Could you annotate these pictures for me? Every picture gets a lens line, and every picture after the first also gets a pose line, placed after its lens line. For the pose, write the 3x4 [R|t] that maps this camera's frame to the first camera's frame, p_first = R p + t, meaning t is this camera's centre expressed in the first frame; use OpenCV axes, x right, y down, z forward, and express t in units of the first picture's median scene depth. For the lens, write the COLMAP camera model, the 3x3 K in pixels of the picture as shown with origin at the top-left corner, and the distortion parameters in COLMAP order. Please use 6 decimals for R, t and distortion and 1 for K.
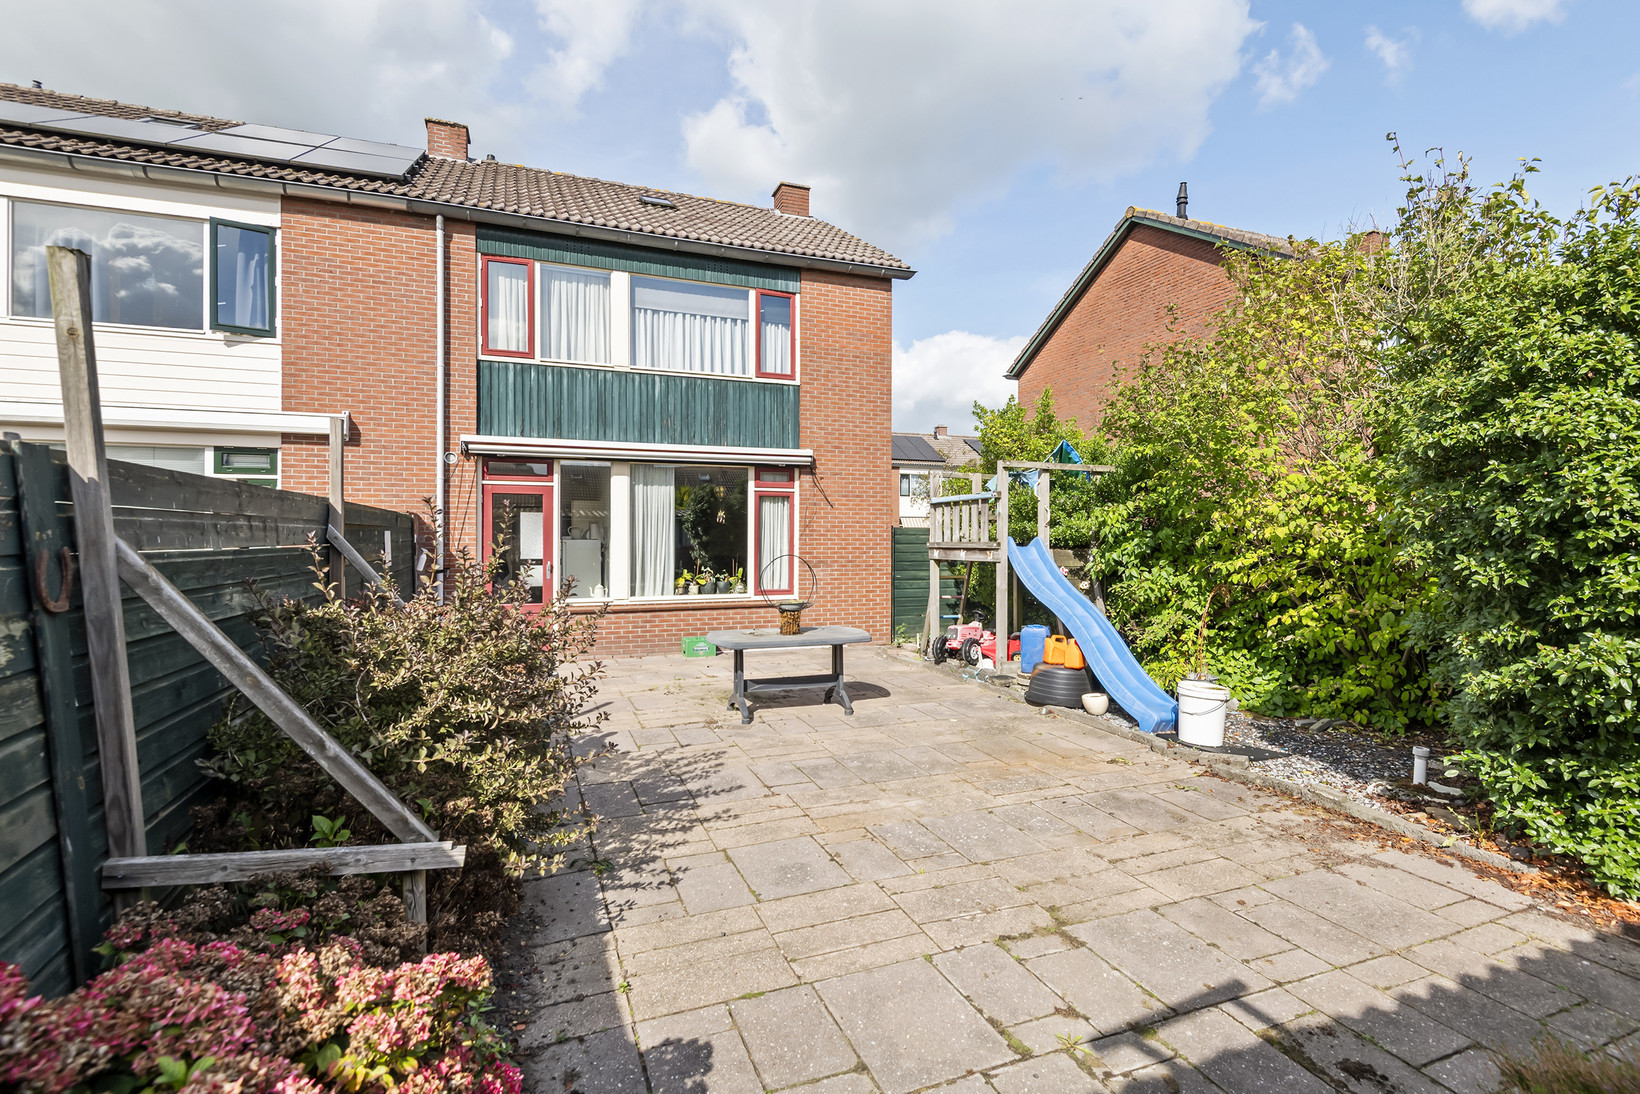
lens RADIAL K [[781.6, 0, 830.0], [0, 781.6, 528.9], [0, 0, 1]] dist [0.037569, -0.035062]
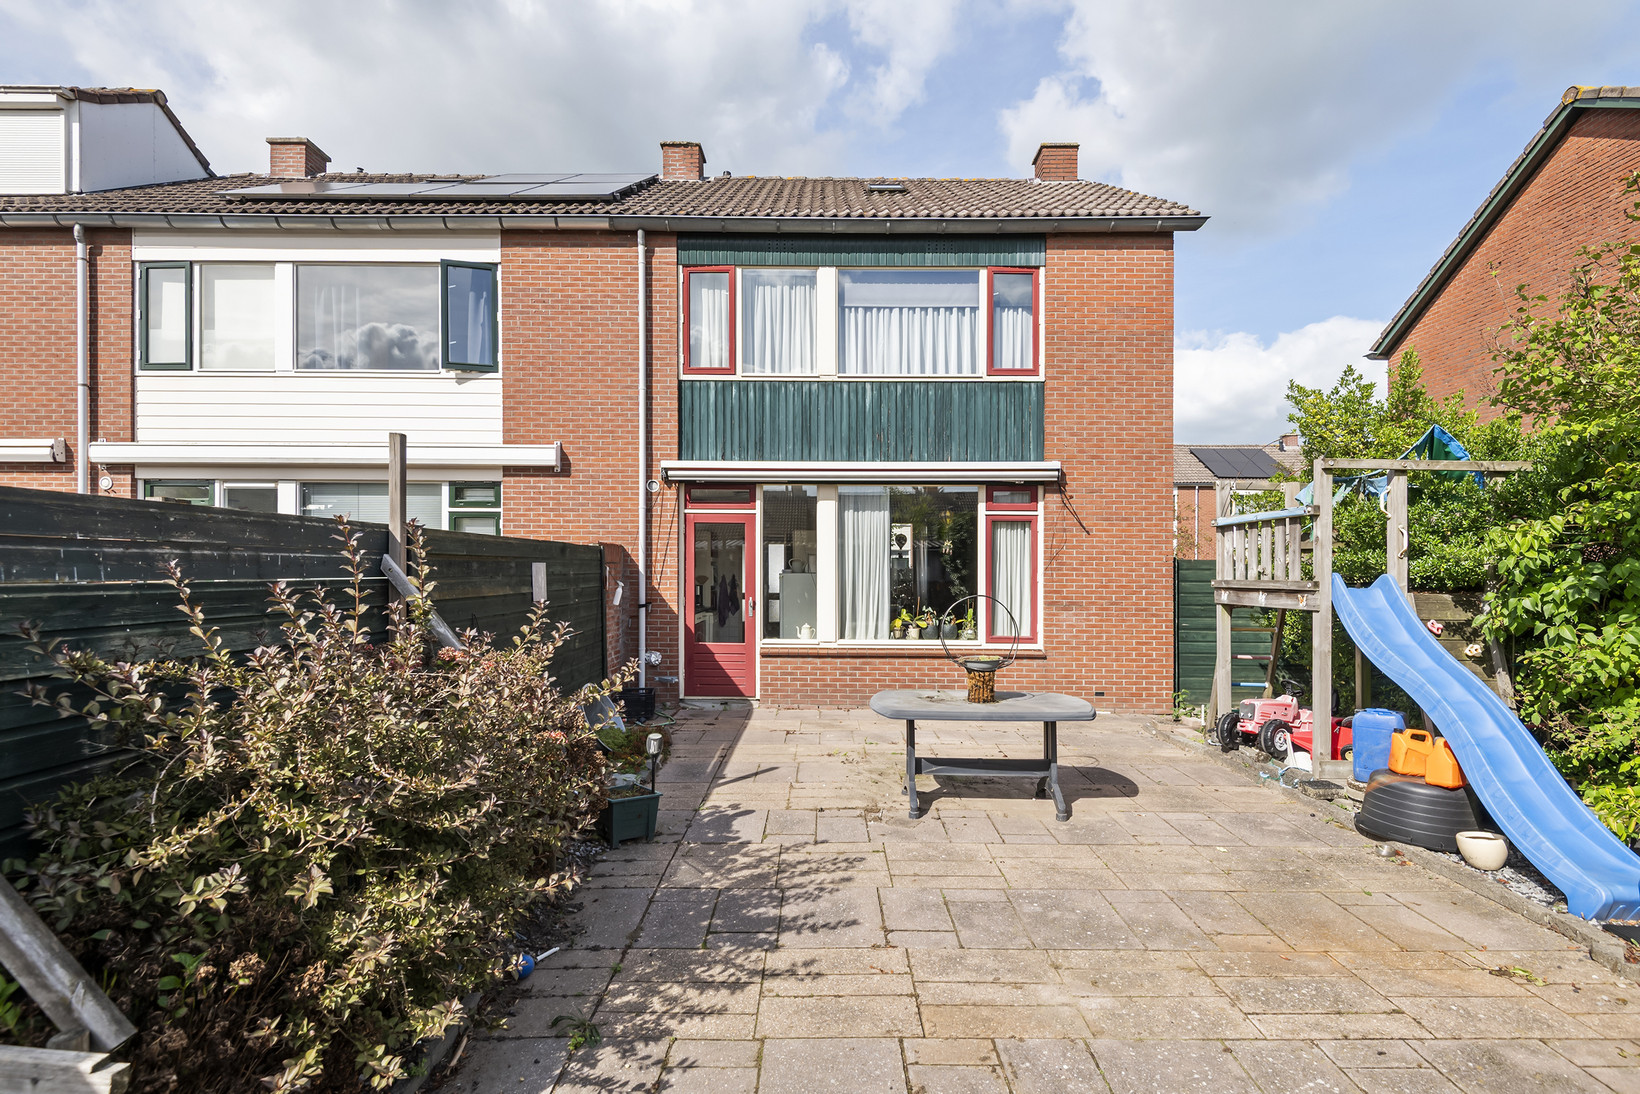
lens RADIAL K [[828.4, 0, 821.3], [0, 828.4, 556.0], [0, 0, 1]] dist [0.038799, -0.032958]
pose [[0.928481, -0.001938, -0.371374, 0.078870], [-0.001010, 0.999970, -0.007742, 0.001314], [0.371378, 0.007563, 0.928451, 0.158908]]
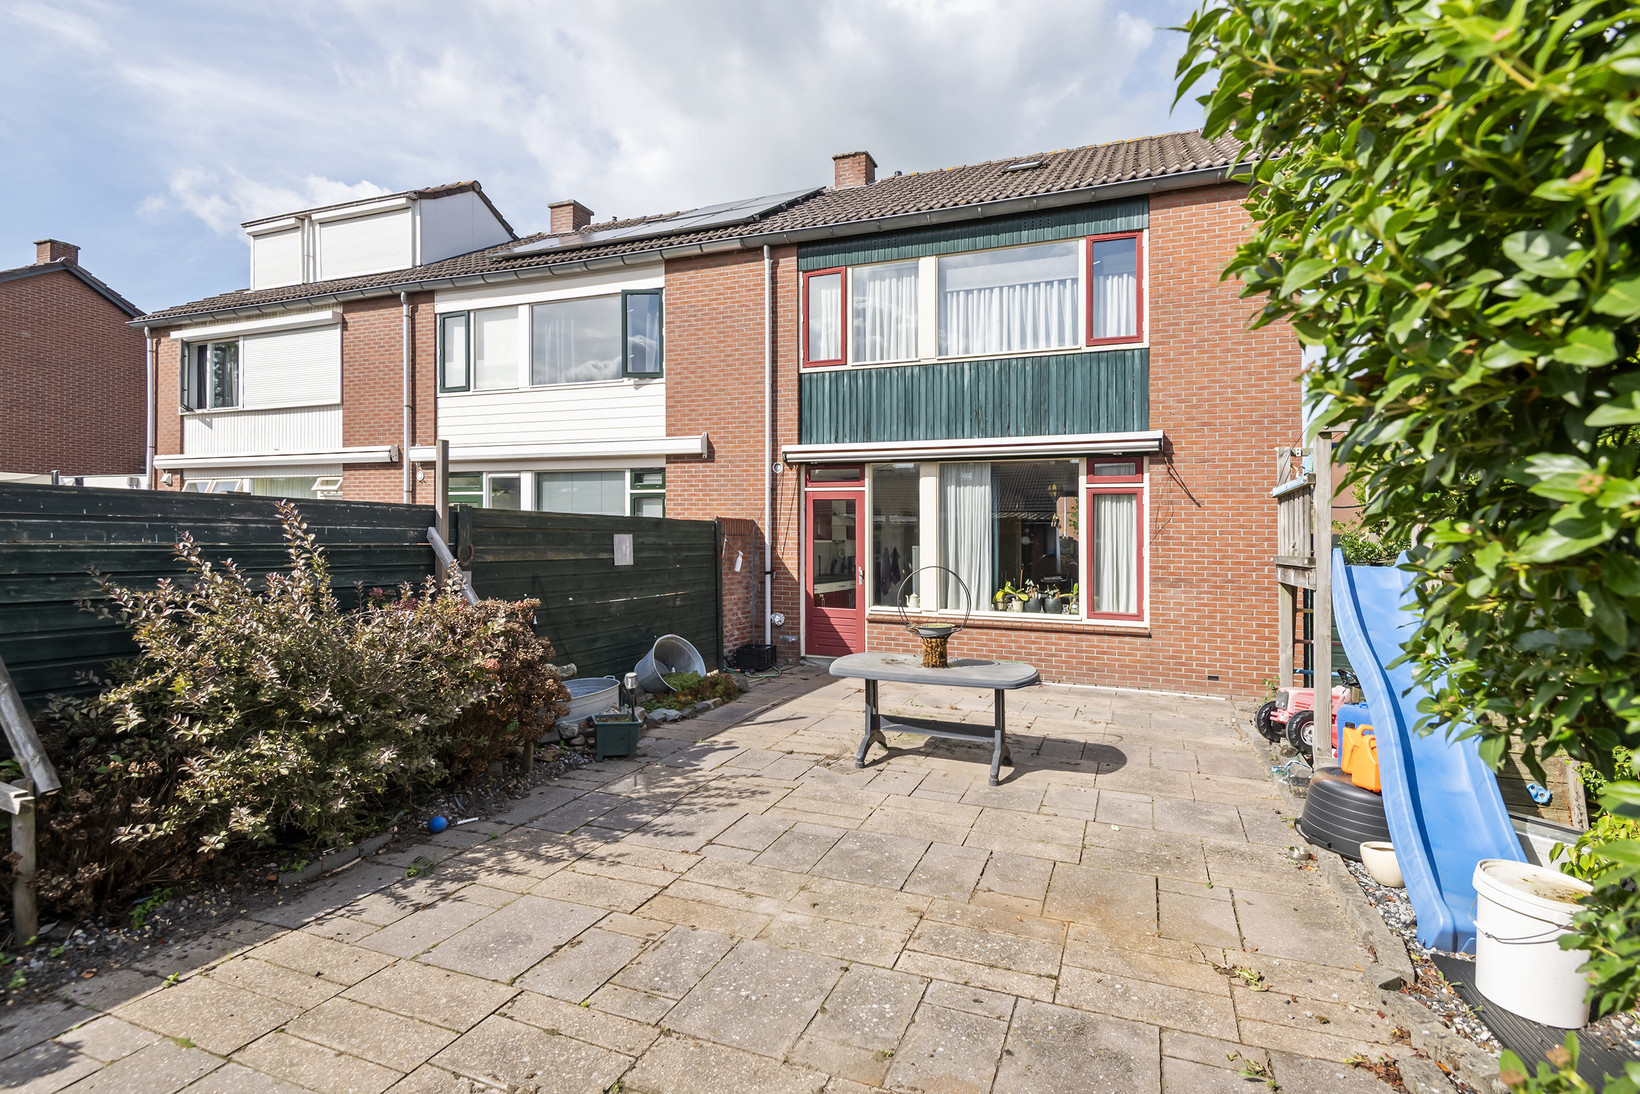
lens RADIAL K [[805.5, 0, 817.4], [0, 805.5, 525.2], [0, 0, 1]] dist [0.036584, -0.033963]
pose [[0.727883, -0.004815, -0.685684, 0.326913], [-0.005411, 0.999904, -0.012766, 0.002047], [0.685680, 0.013003, 0.727787, 0.248967]]
